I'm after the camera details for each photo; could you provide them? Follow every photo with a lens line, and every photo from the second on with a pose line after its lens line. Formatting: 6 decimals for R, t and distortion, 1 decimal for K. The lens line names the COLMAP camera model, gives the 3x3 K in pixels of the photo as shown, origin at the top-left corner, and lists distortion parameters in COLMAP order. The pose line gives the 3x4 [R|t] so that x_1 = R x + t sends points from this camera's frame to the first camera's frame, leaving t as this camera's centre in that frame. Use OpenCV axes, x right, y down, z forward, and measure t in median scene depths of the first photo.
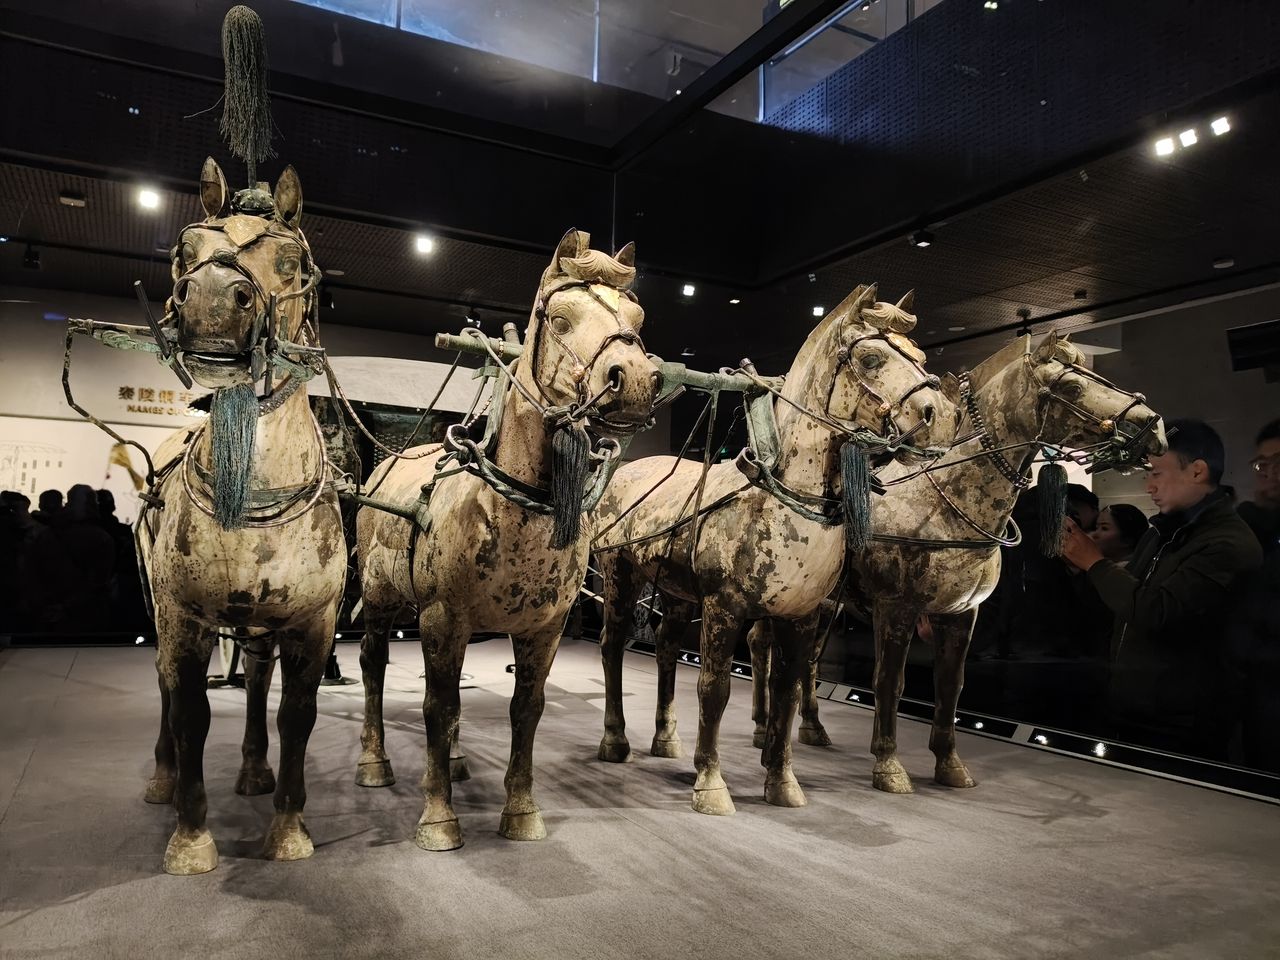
lens RADIAL K [[980.9, 0, 640.6], [0, 980.9, 451.7], [0, 0, 1]] dist [0.039547, -0.073947]
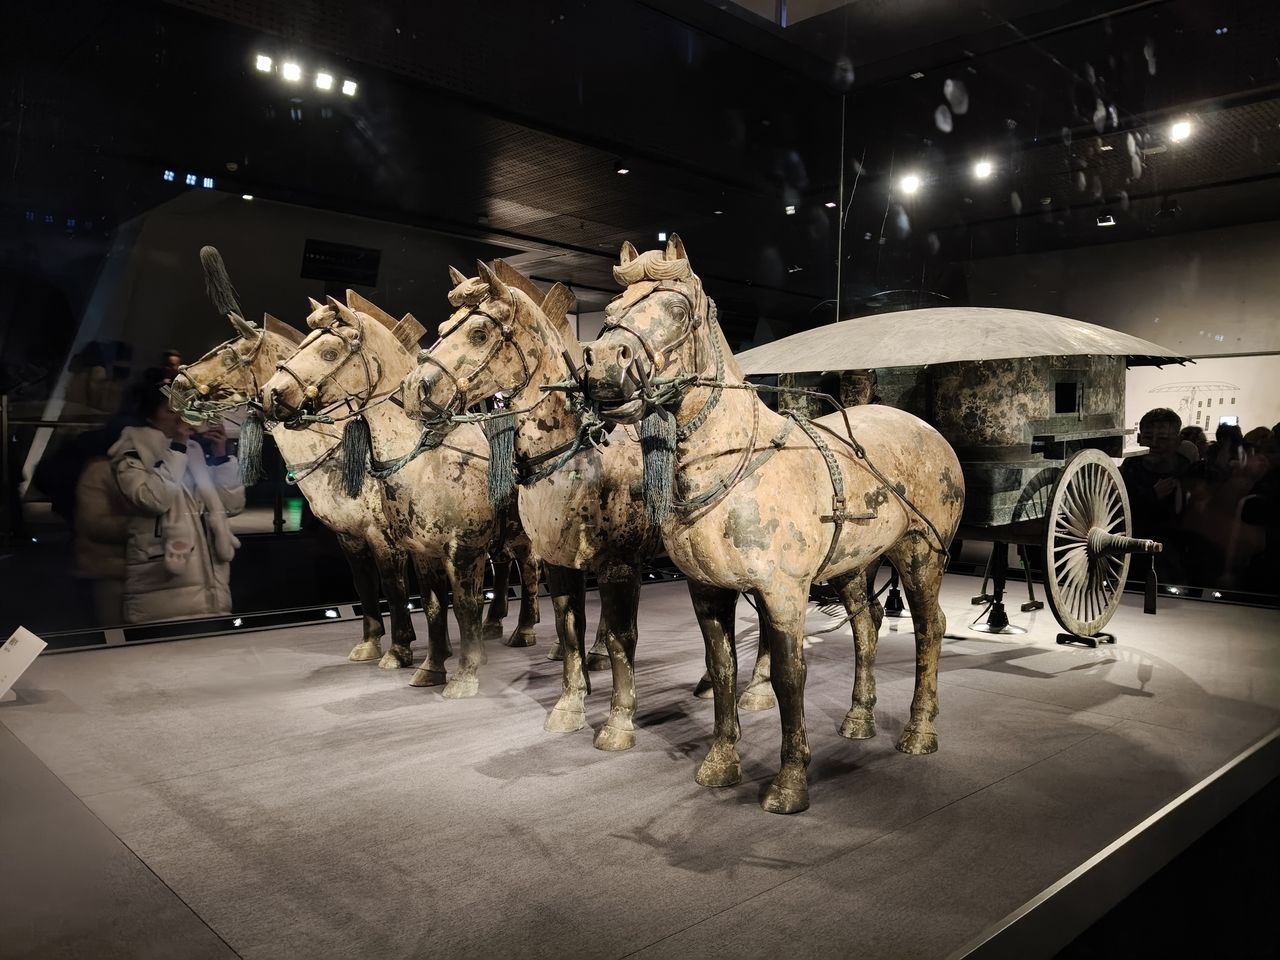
lens RADIAL K [[970.6, 0, 647.9], [0, 970.6, 478.1], [0, 0, 1]] dist [0.100639, -0.217384]
pose [[0.295521, 0.011858, -0.955263, 1.406565], [0.080832, 0.996027, 0.037370, 0.041110], [0.951910, -0.088259, 0.293389, 0.915164]]
